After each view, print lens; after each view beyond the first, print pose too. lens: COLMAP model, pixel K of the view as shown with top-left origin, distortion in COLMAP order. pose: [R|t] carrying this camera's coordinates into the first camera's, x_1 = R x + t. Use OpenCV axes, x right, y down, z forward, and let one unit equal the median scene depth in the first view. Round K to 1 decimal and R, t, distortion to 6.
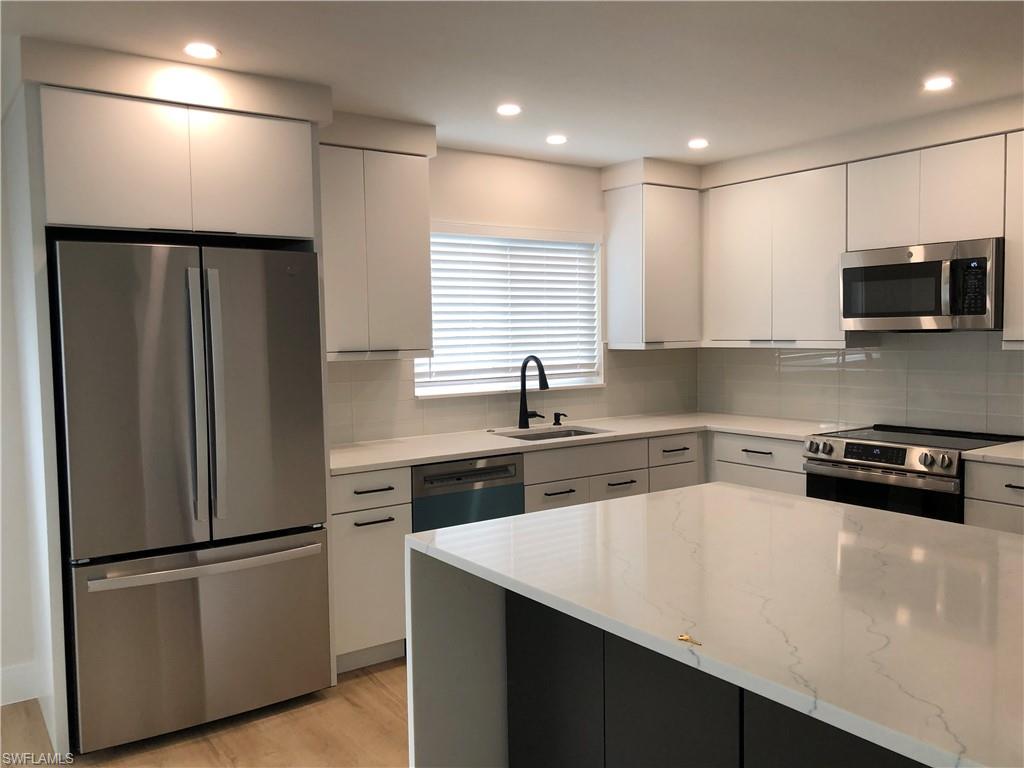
lens RADIAL K [[840.0, 0, 512.0], [0, 840.0, 384.0], [0, 0, 1]] dist [0.145514, -0.213462]
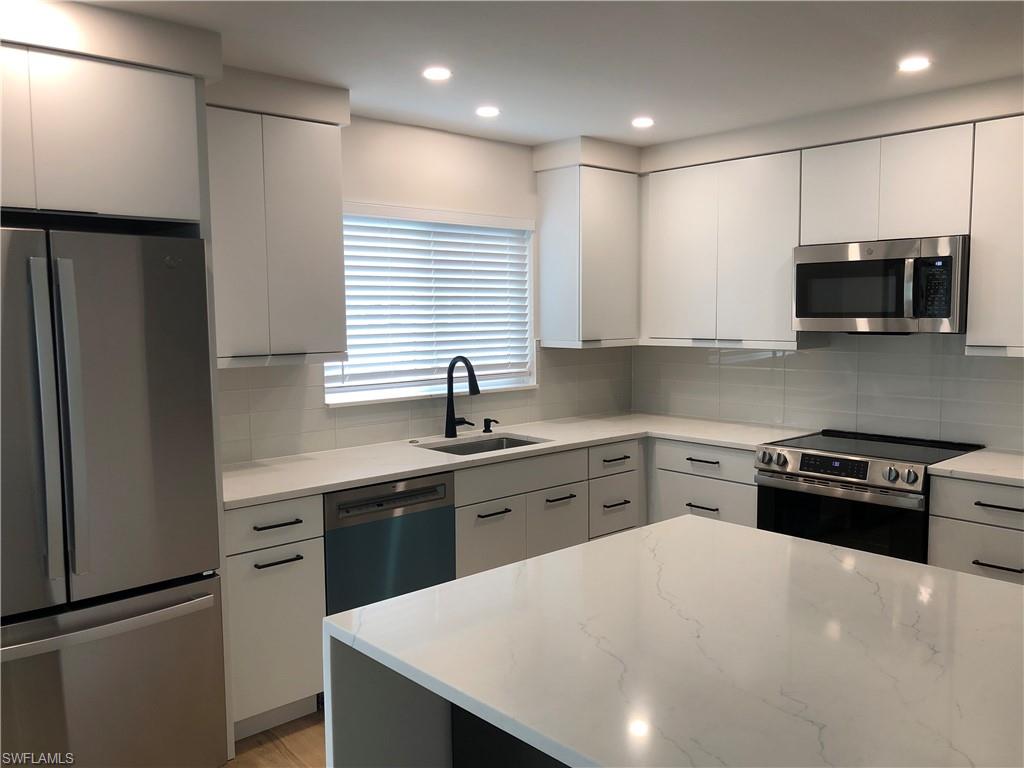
lens RADIAL K [[815.0, 0, 512.0], [0, 815.0, 384.0], [0, 0, 1]] dist [0.077390, -0.099533]
pose [[0.992721, -0.003834, 0.120375, -0.027444], [0.000174, 0.999538, 0.030404, -0.033248], [-0.120436, -0.030162, 0.992263, 0.151758]]
